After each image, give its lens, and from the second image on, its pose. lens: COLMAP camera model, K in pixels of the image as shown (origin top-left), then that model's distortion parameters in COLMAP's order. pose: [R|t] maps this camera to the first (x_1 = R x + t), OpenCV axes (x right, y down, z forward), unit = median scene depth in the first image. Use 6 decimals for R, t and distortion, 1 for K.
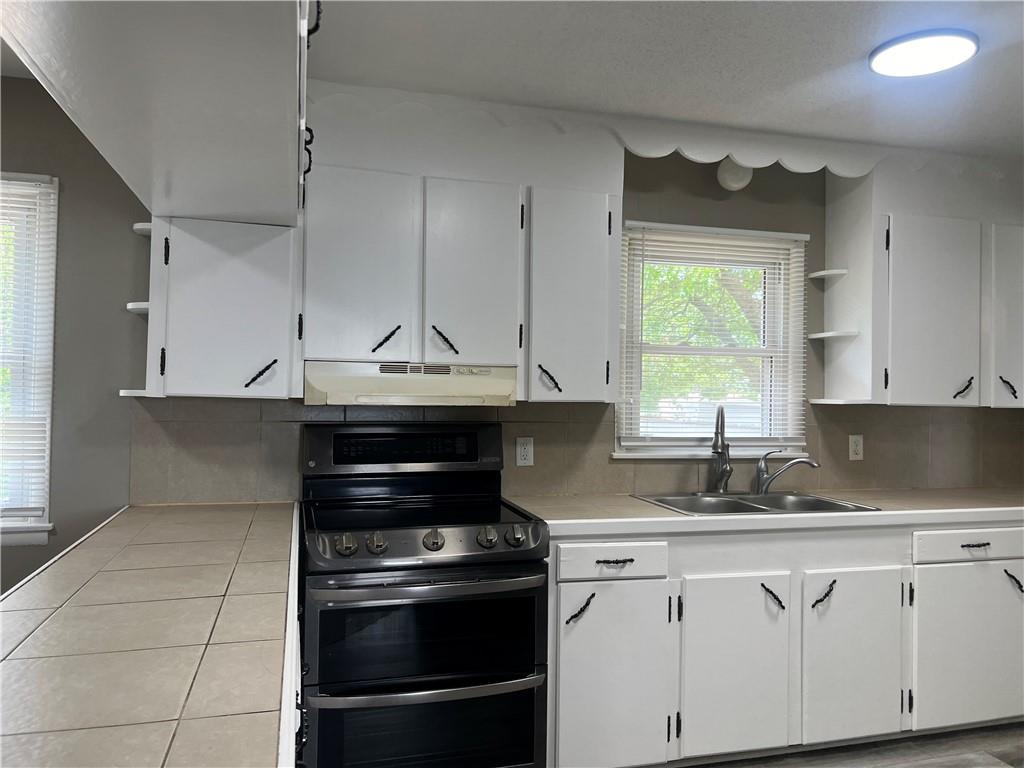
lens RADIAL K [[769.3, 0, 507.4], [0, 769.3, 382.4], [0, 0, 1]] dist [0.051935, -0.046522]
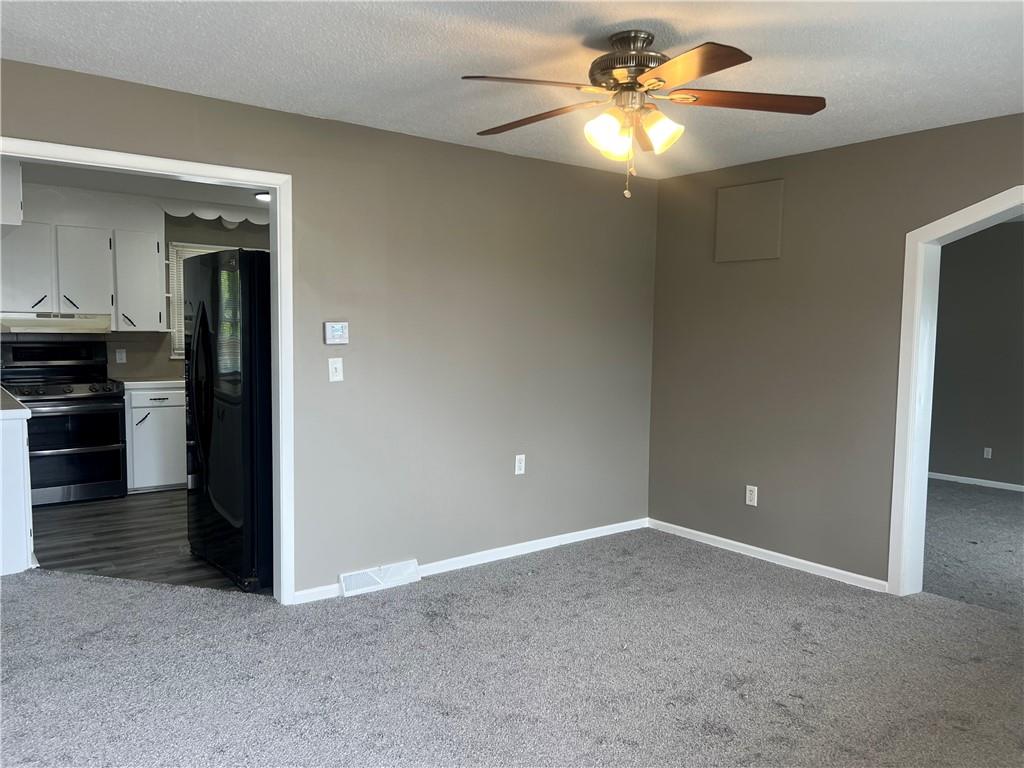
lens RADIAL K [[769.3, 0, 505.6], [0, 769.3, 390.0], [0, 0, 1]] dist [0.051935, -0.046522]
pose [[0.920594, -0.032711, 0.389149, 0.170146], [-0.006631, 0.995033, 0.099328, -0.033445], [-0.390465, -0.094021, 0.915804, -1.391155]]
